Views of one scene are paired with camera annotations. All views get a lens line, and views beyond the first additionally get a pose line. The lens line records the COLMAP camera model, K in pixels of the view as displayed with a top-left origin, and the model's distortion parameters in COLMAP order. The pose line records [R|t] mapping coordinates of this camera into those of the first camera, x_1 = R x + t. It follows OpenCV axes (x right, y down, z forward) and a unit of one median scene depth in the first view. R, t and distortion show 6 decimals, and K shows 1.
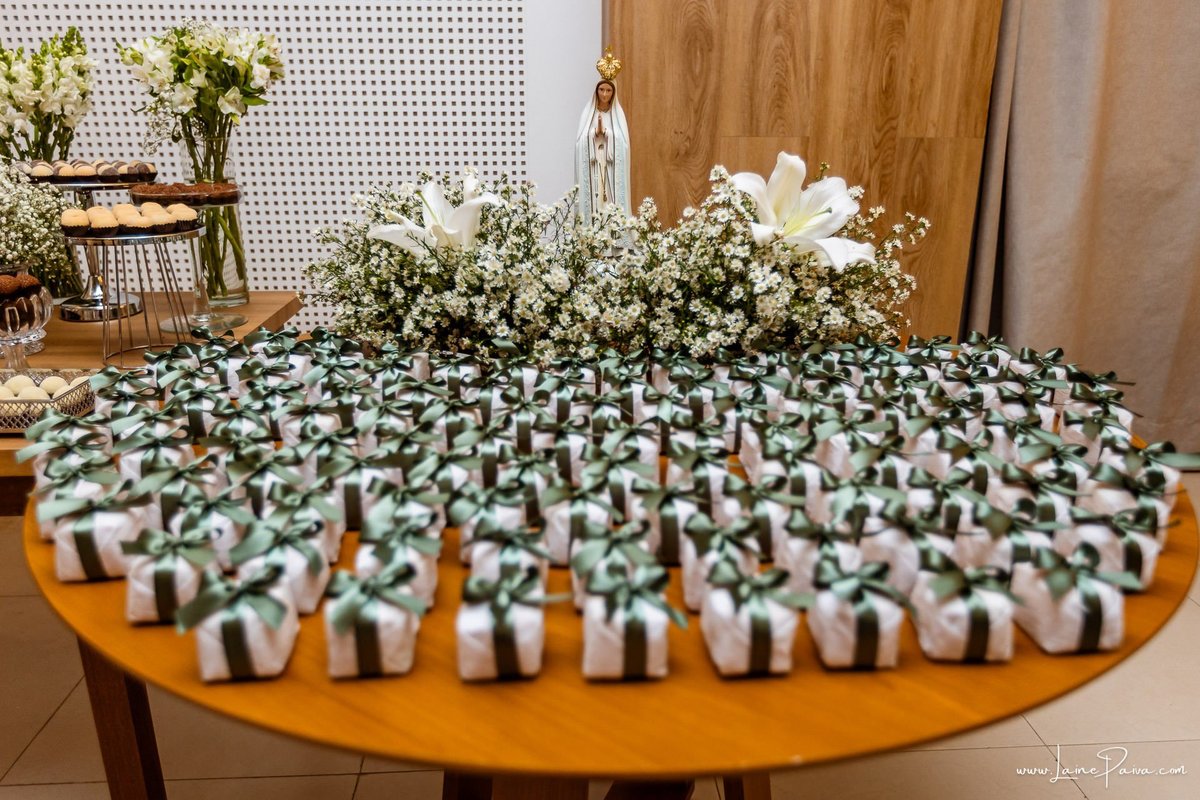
lens RADIAL K [[866.4, 0, 584.7], [0, 866.4, 367.0], [0, 0, 1]] dist [0.013756, -0.012998]
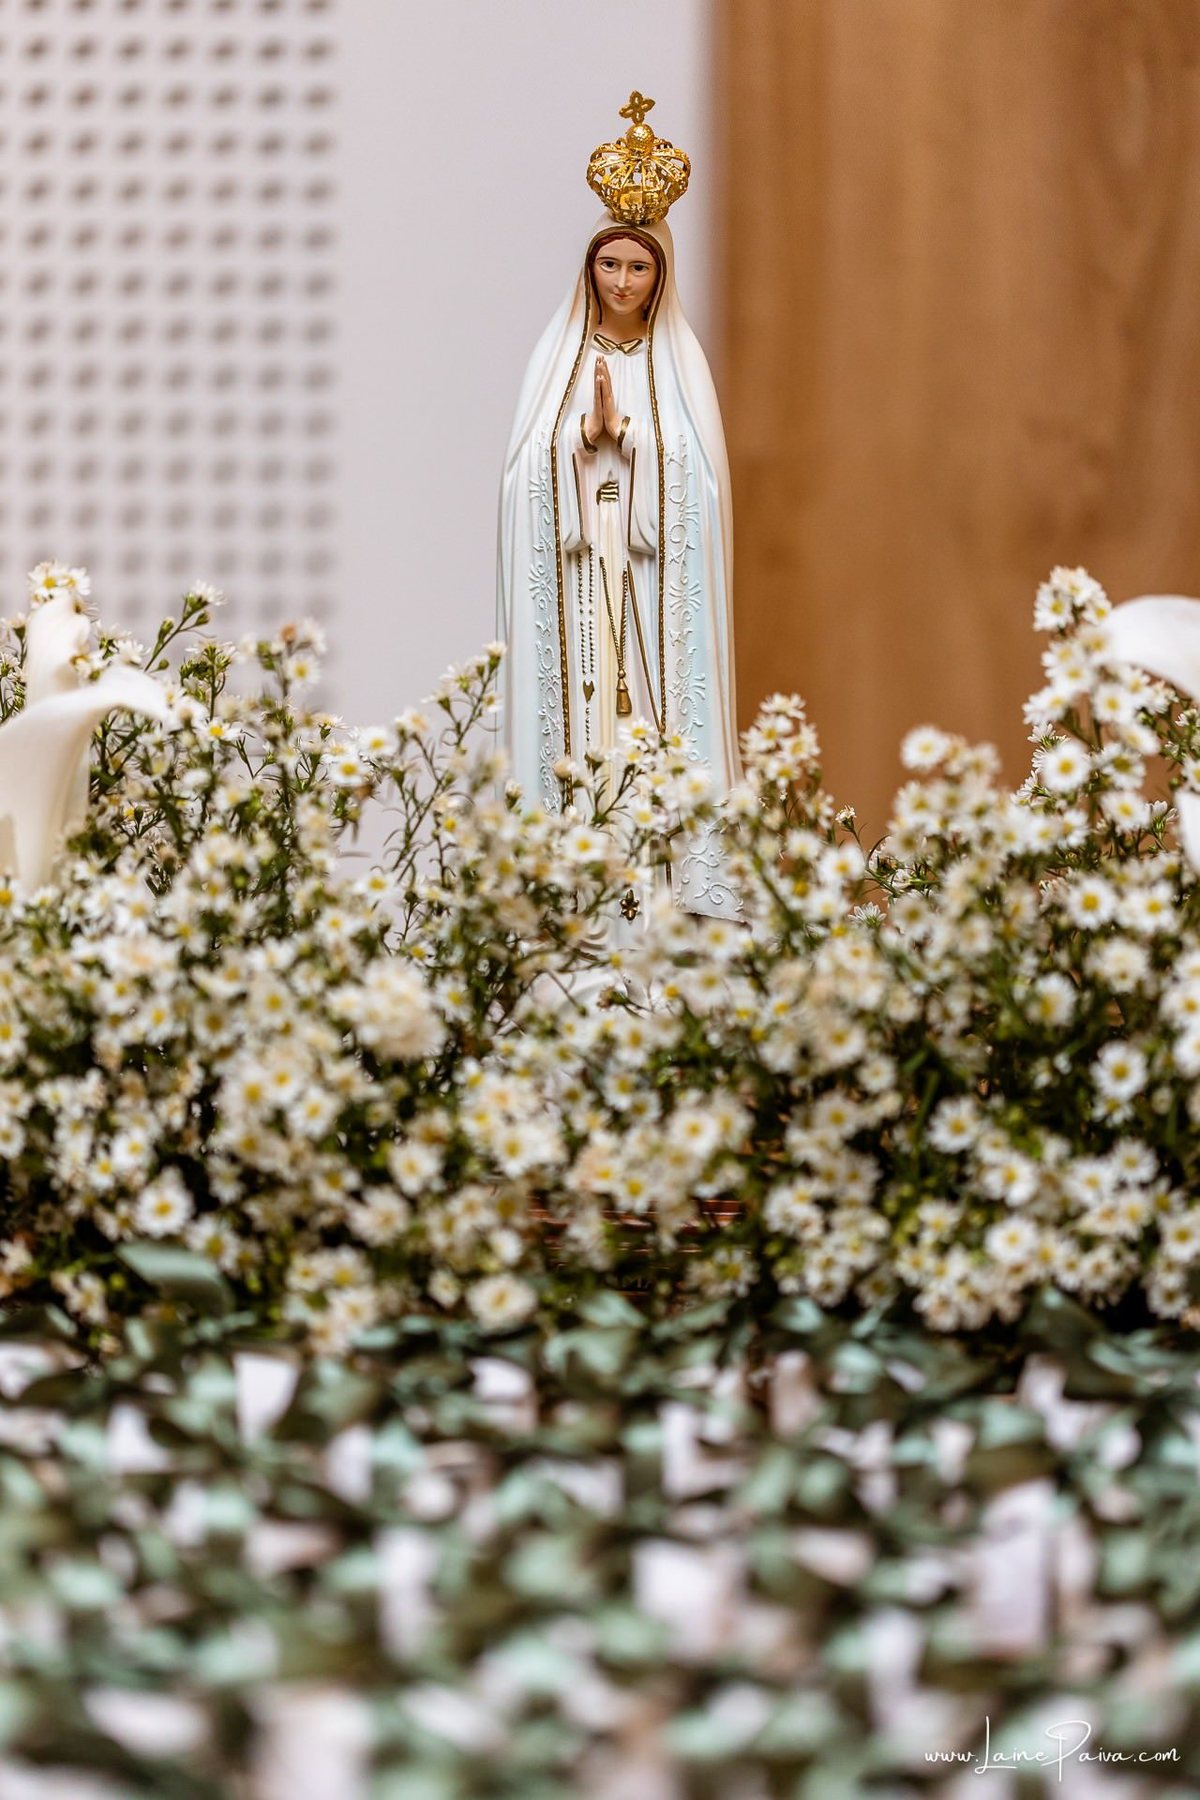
lens RADIAL K [[5446.6, 0, 593.8], [0, 5446.6, 901.2], [0, 0, 1]] dist [-0.036256, 0.000000]
pose [[0.999424, 0.010613, -0.032224, 0.073843], [-0.015992, 0.985044, -0.171558, 0.130208], [0.029921, 0.171974, 0.984647, -0.519289]]
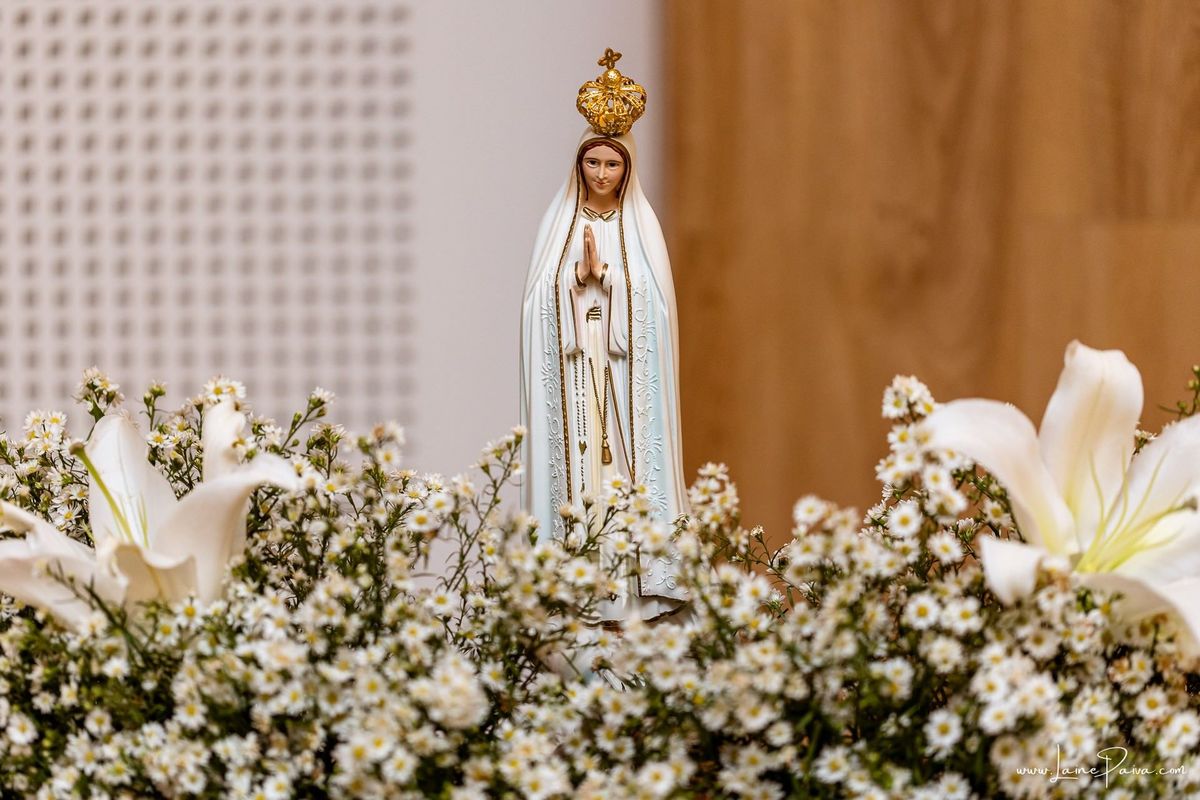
lens RADIAL K [[3631.1, 0, 604.1], [0, 3631.1, 399.5], [0, 0, 1]] dist [-0.036256, 0.000000]
pose [[0.999561, -0.002918, -0.029490, 0.076370], [-0.002057, 0.985907, -0.167284, 0.032139], [0.029562, 0.167271, 0.985468, -0.516903]]
